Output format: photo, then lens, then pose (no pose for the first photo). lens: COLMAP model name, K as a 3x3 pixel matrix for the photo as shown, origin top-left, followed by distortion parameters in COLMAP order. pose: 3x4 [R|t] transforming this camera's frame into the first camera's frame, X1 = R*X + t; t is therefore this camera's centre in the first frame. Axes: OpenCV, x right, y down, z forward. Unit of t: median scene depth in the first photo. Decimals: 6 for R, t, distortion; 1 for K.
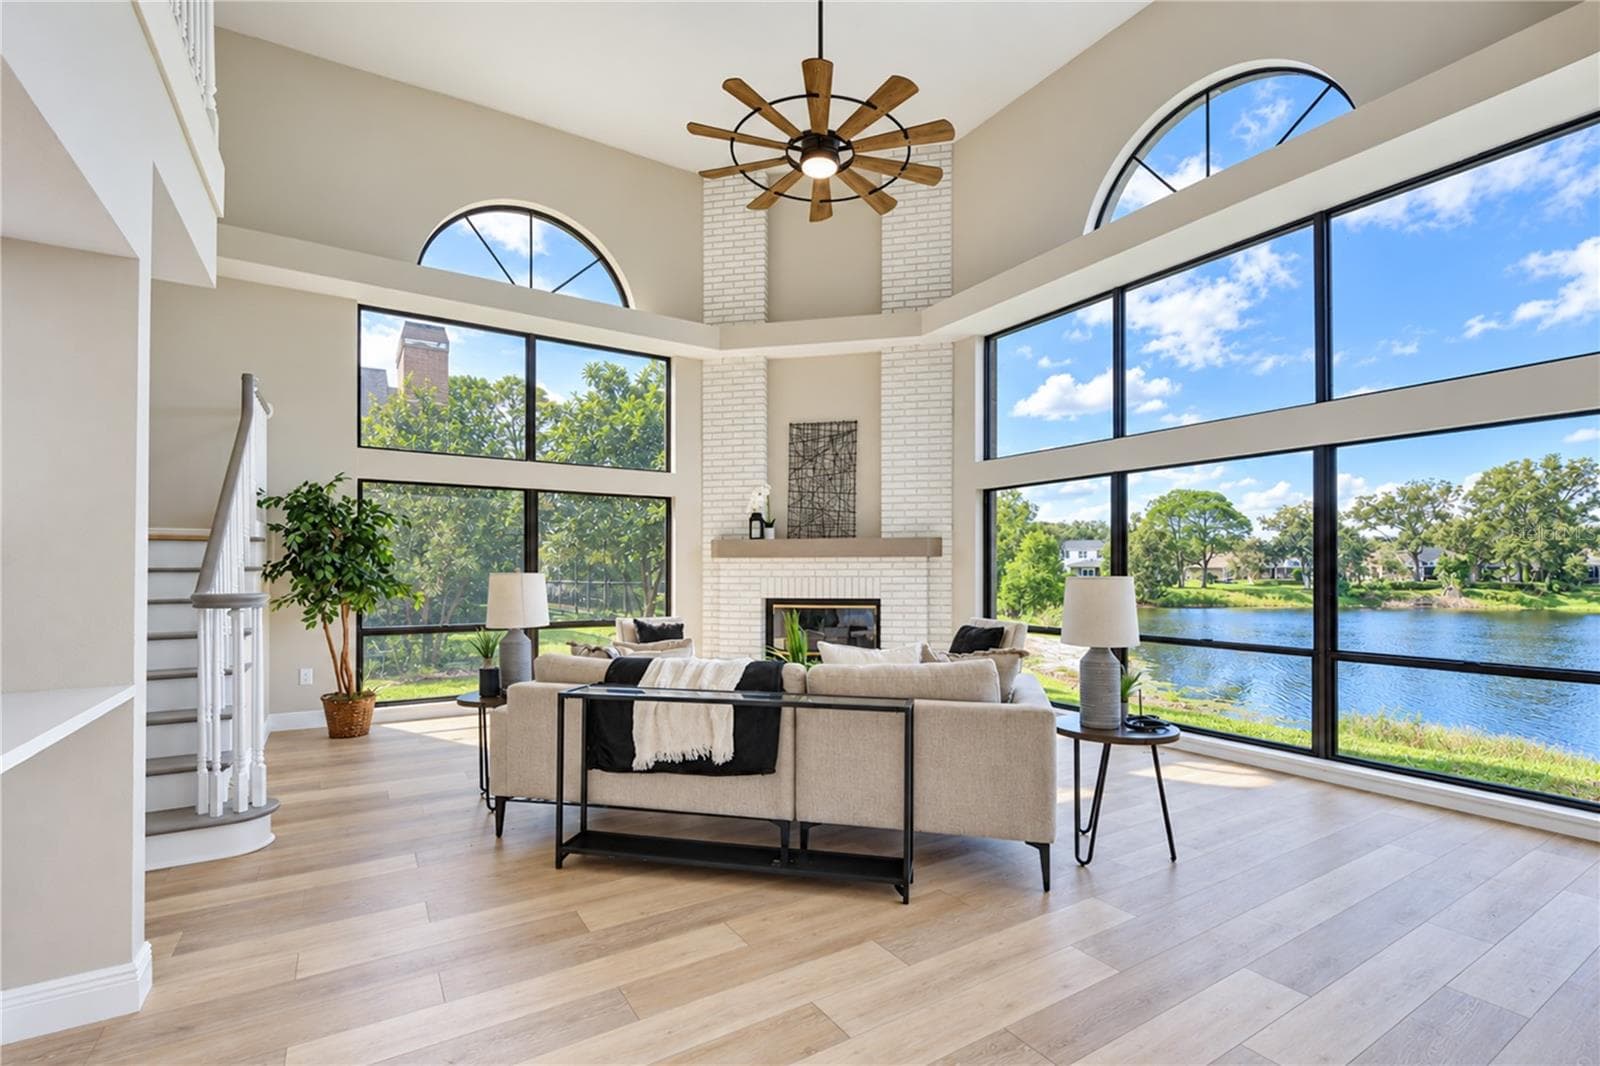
lens RADIAL K [[715.3, 0, 795.7], [0, 715.3, 572.4], [0, 0, 1]] dist [-0.003123, -0.000179]
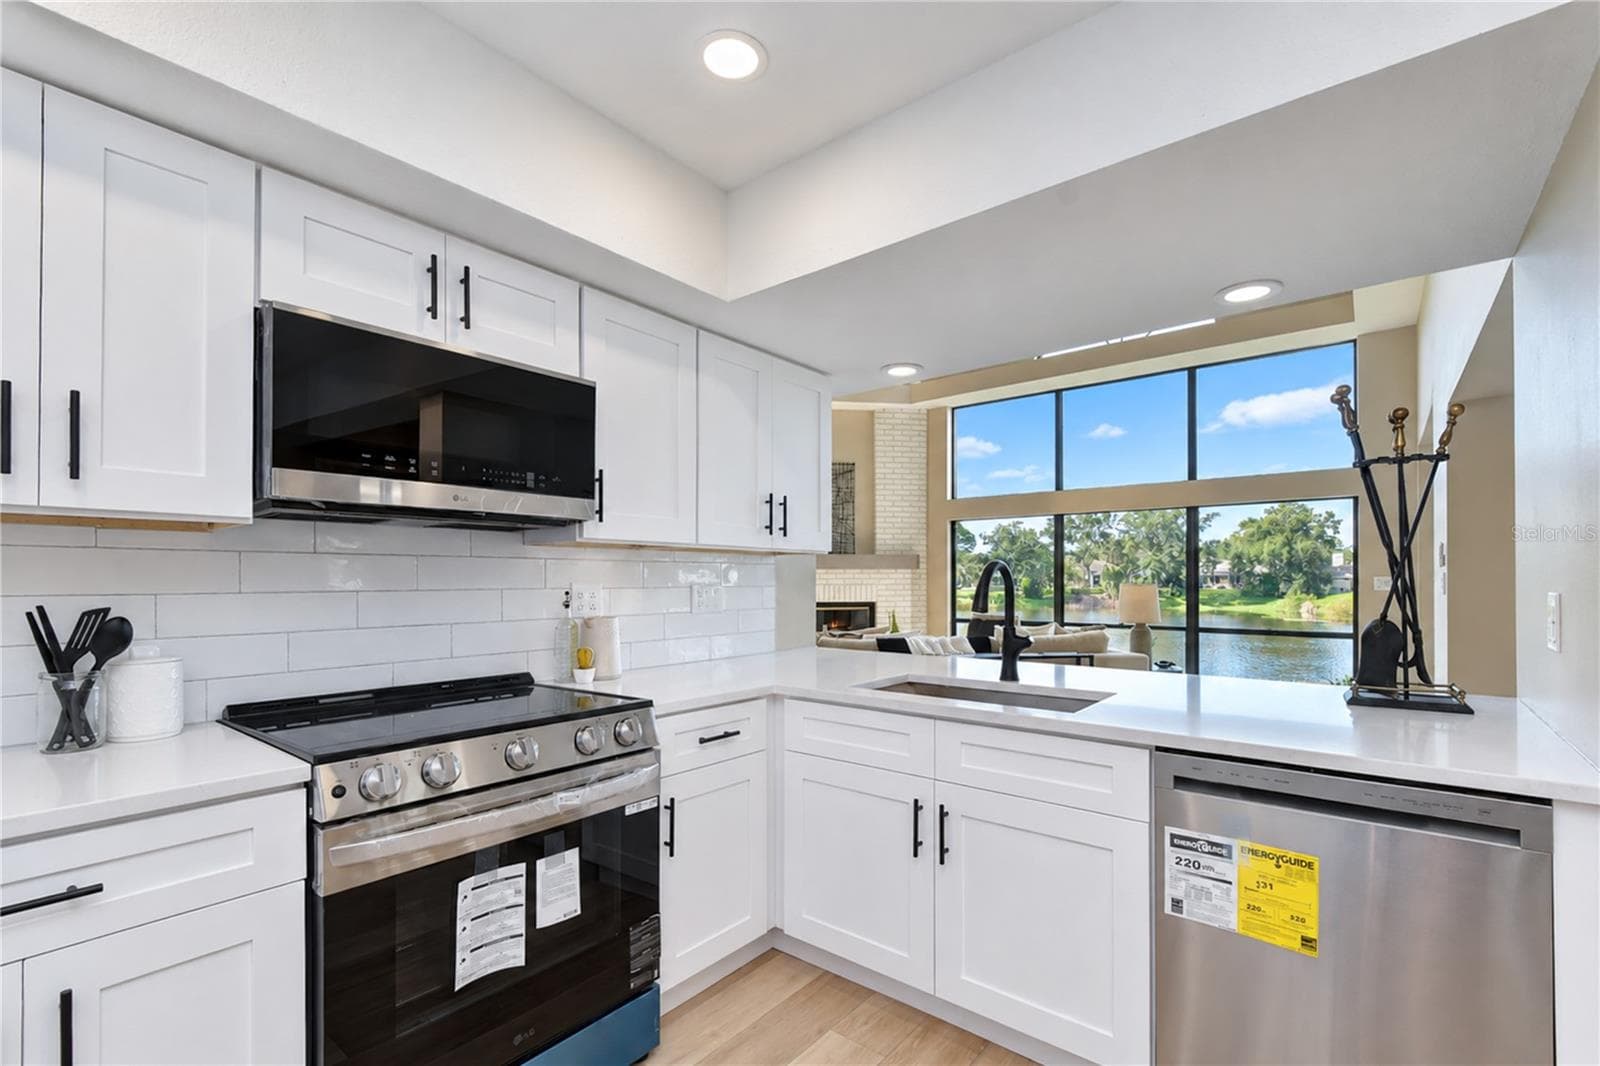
lens RADIAL K [[715.3, 0, 795.7], [0, 715.3, 572.4], [0, 0, 1]] dist [-0.003123, -0.000179]
pose [[0.943491, 0.001847, 0.331393, -0.438401], [0.002205, 0.999927, -0.011851, -0.000711], [-0.331391, 0.011912, 0.943418, -0.171513]]
